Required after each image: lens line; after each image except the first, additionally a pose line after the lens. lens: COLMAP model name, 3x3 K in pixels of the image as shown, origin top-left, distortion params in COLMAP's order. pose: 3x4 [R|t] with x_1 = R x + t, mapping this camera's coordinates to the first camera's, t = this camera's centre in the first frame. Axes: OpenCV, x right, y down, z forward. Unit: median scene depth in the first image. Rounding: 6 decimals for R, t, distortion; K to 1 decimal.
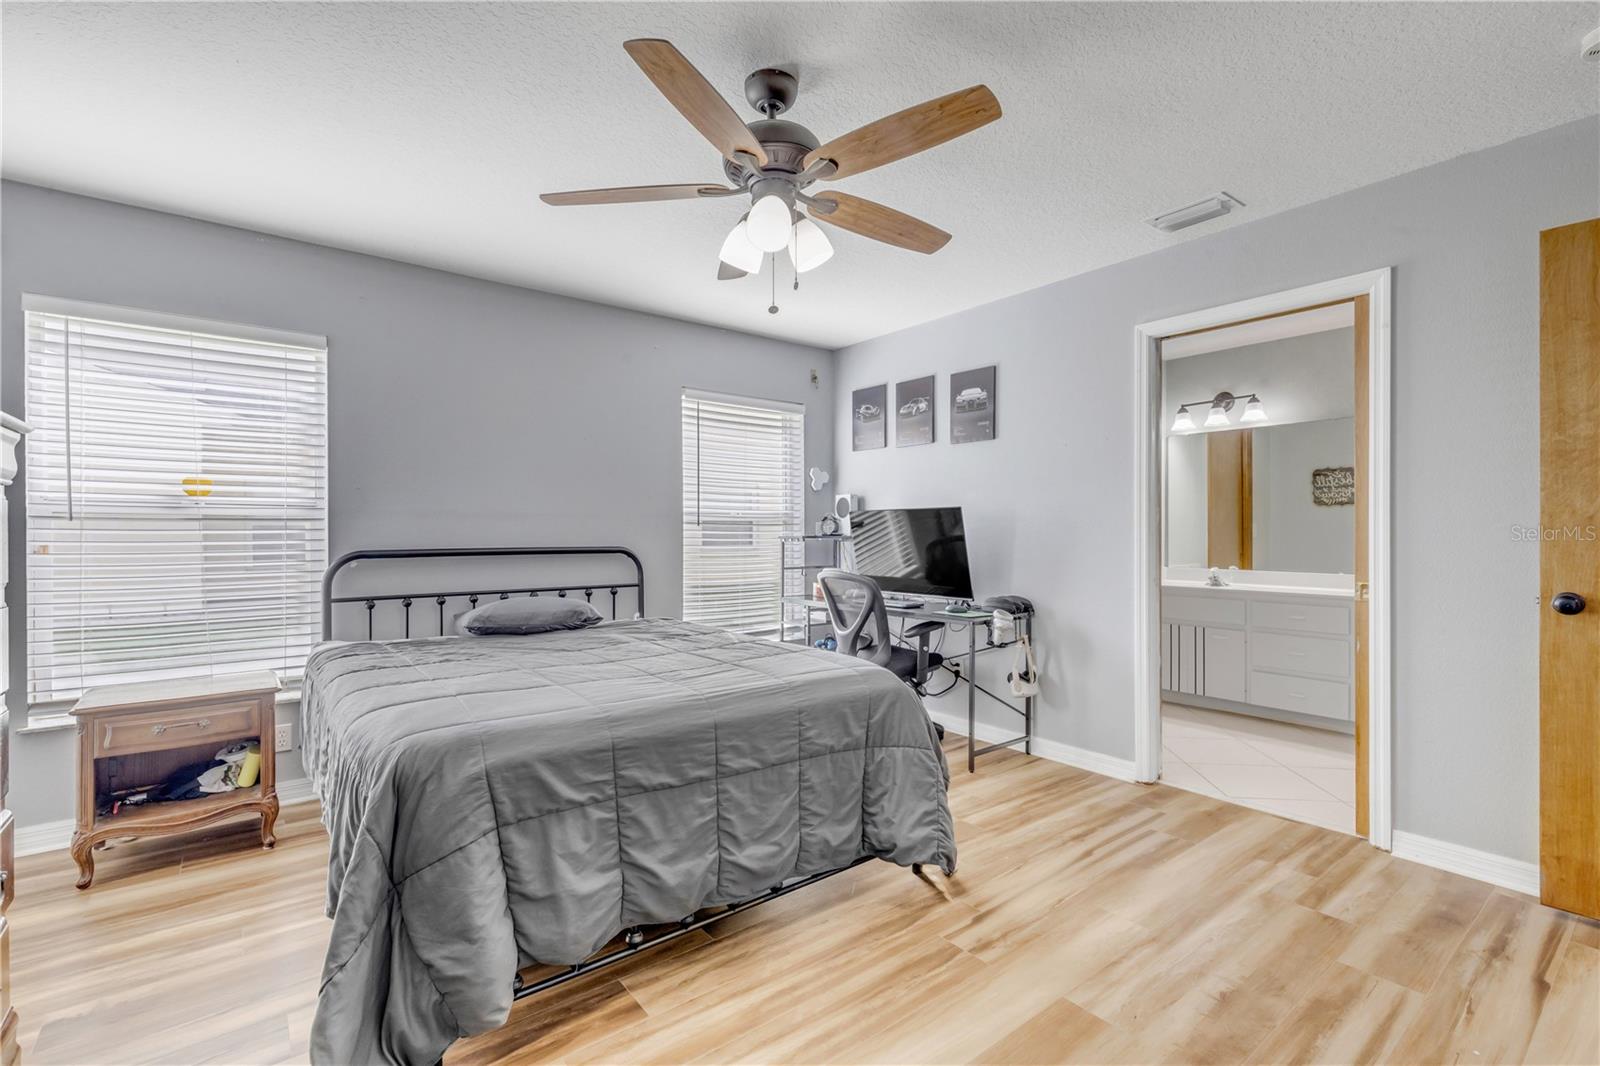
lens RADIAL K [[718.5, 0, 800.0], [0, 718.5, 533.0], [0, 0, 1]] dist [0.000993, -0.000072]
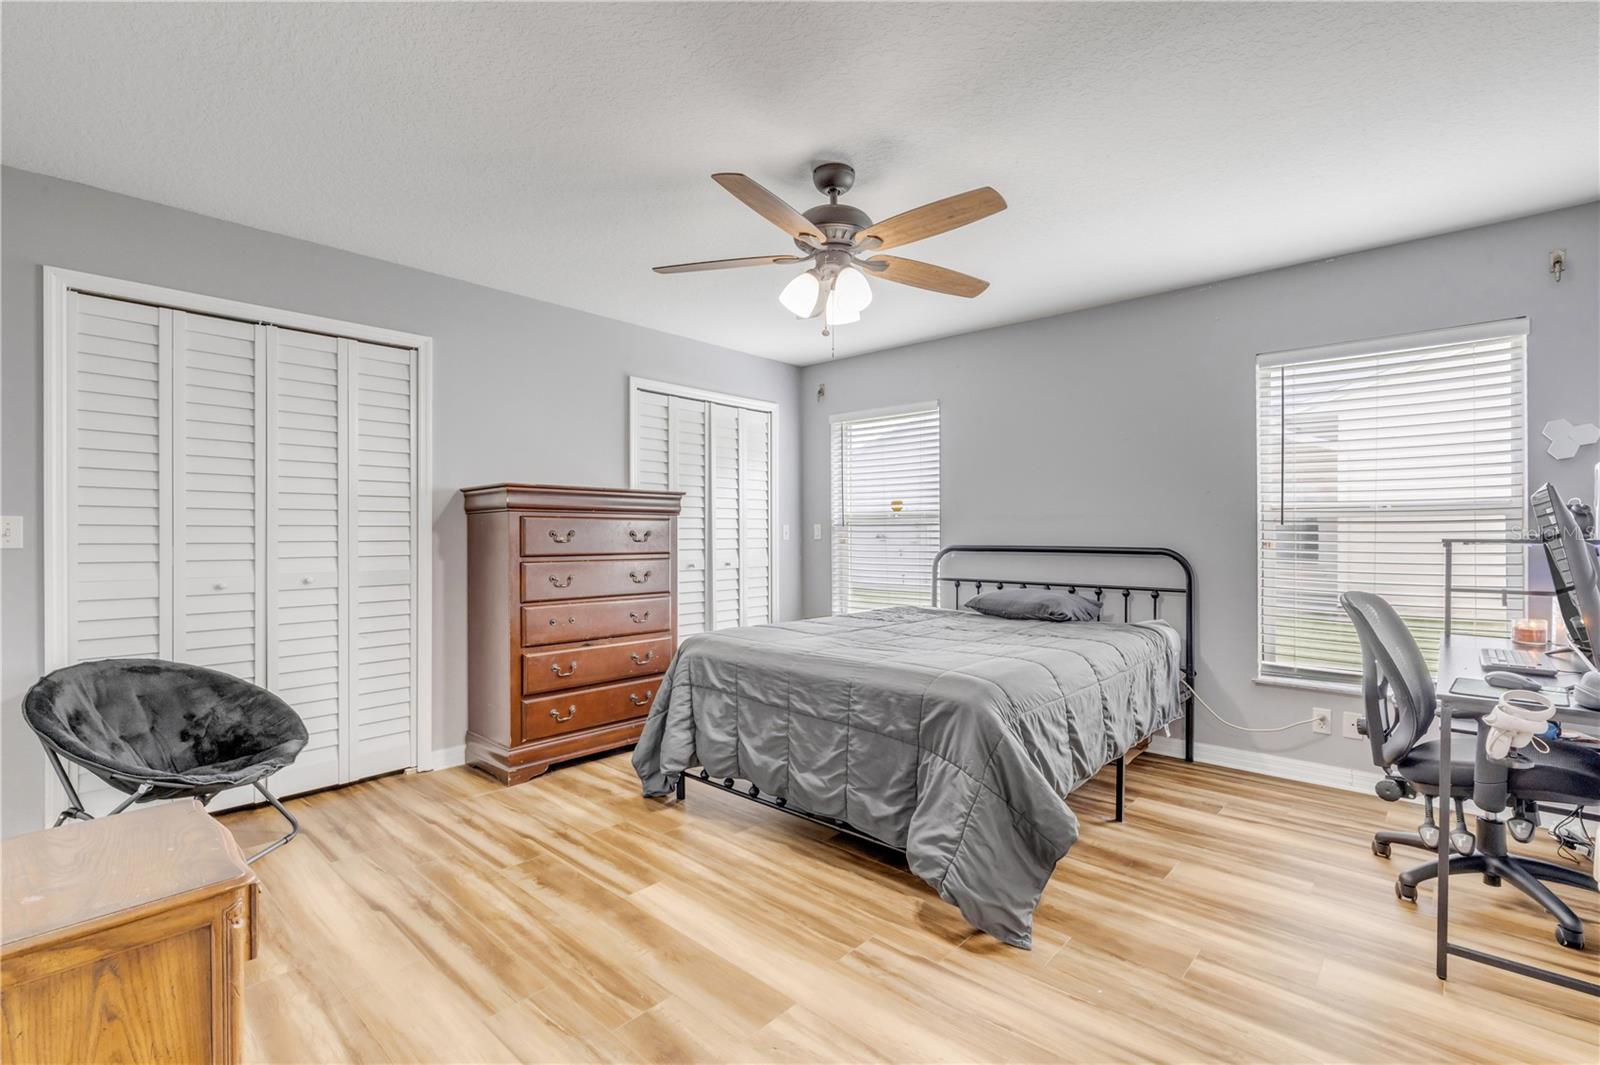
lens RADIAL K [[718.5, 0, 800.0], [0, 718.5, 532.5], [0, 0, 1]] dist [0.000993, -0.000072]
pose [[0.163741, 0.000930, -0.986503, 1.151542], [0.001559, 0.999998, 0.001201, -0.006229], [0.986502, -0.001734, 0.163739, 0.720183]]
